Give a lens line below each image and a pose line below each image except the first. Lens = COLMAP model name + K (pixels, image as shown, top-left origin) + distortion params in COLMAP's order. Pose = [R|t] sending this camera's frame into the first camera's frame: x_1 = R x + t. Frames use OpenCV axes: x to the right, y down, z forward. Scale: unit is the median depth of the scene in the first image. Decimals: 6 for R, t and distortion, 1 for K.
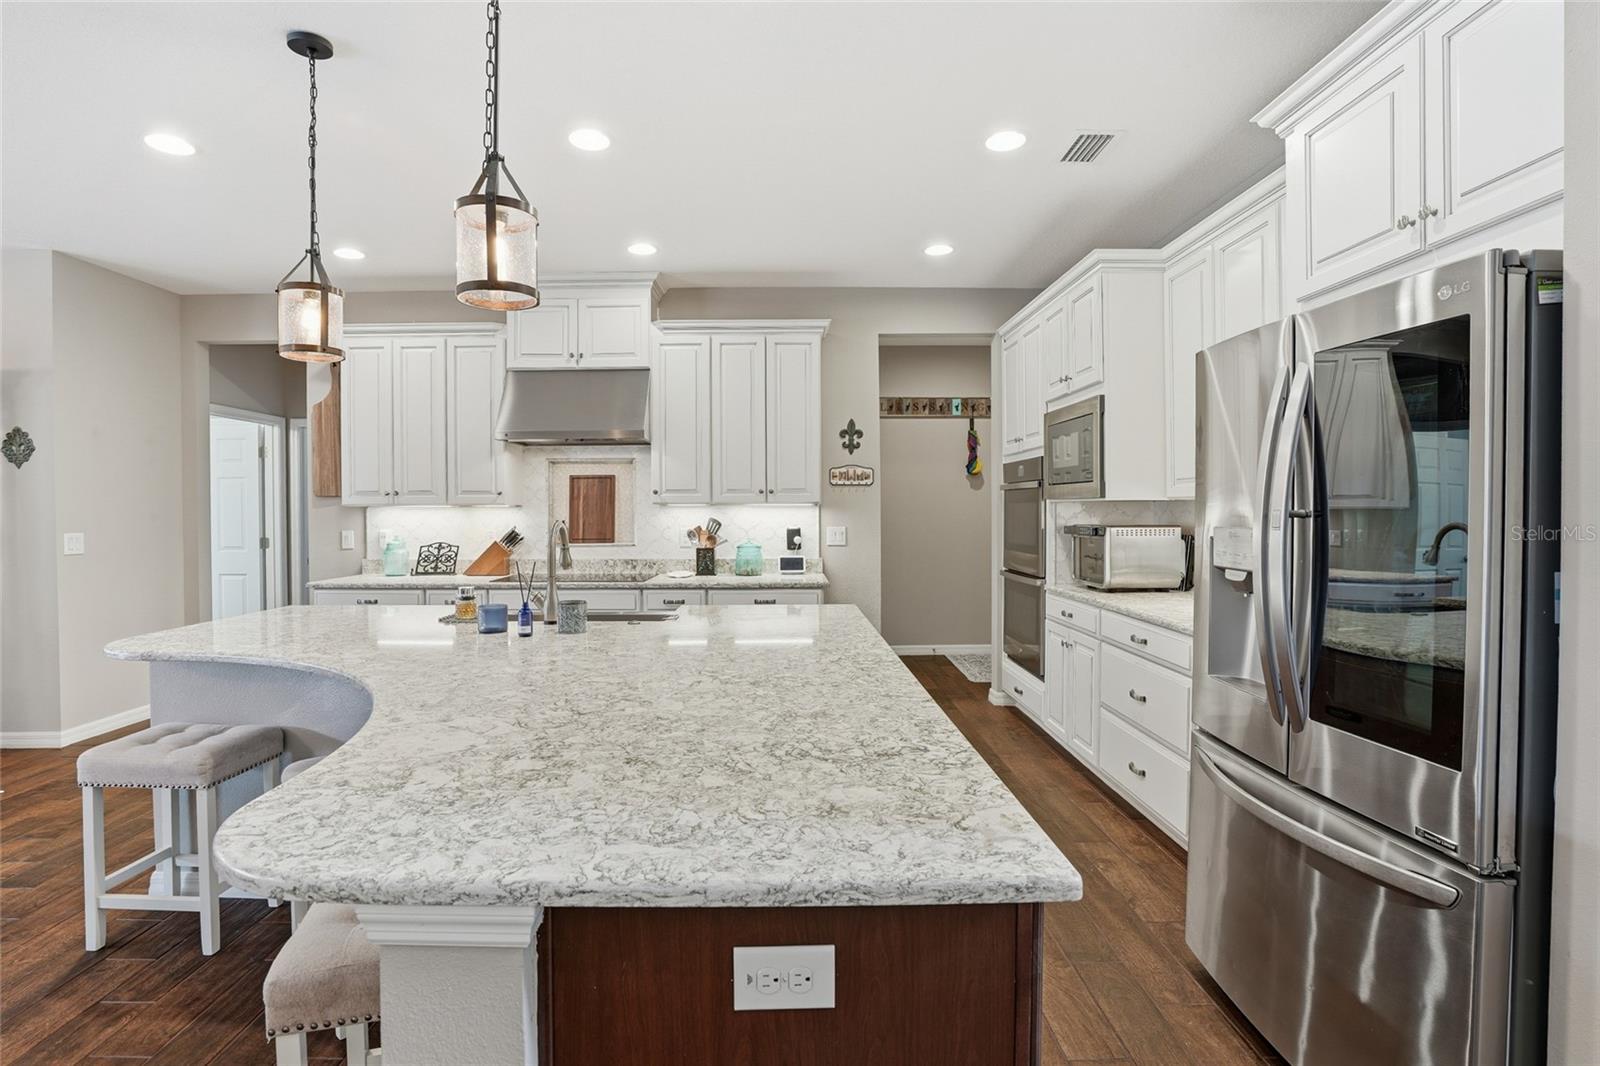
lens RADIAL K [[776.2, 0, 797.7], [0, 776.2, 516.5], [0, 0, 1]] dist [-0.011806, 0.000147]
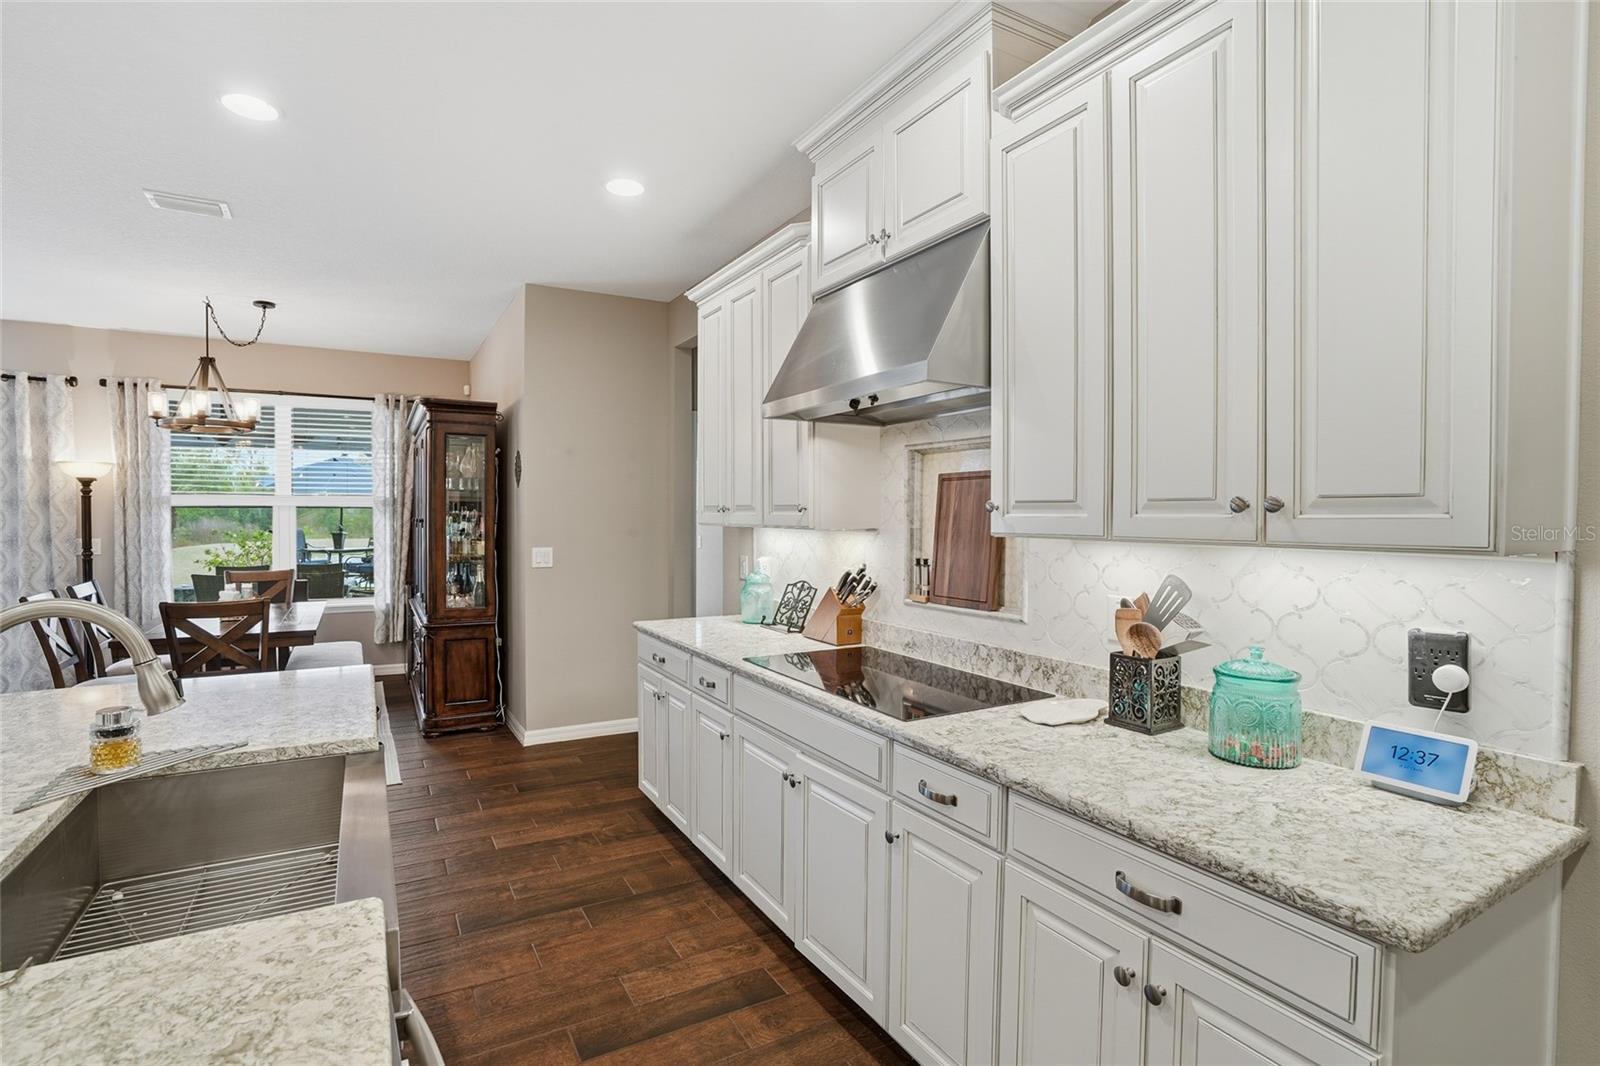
lens RADIAL K [[776.2, 0, 797.7], [0, 776.2, 516.5], [0, 0, 1]] dist [-0.011806, 0.000147]
pose [[0.487547, 0.009609, -0.873044, 0.125780], [-0.018064, 0.999836, 0.000916, -0.023319], [0.872910, 0.015324, 0.487641, 0.662567]]
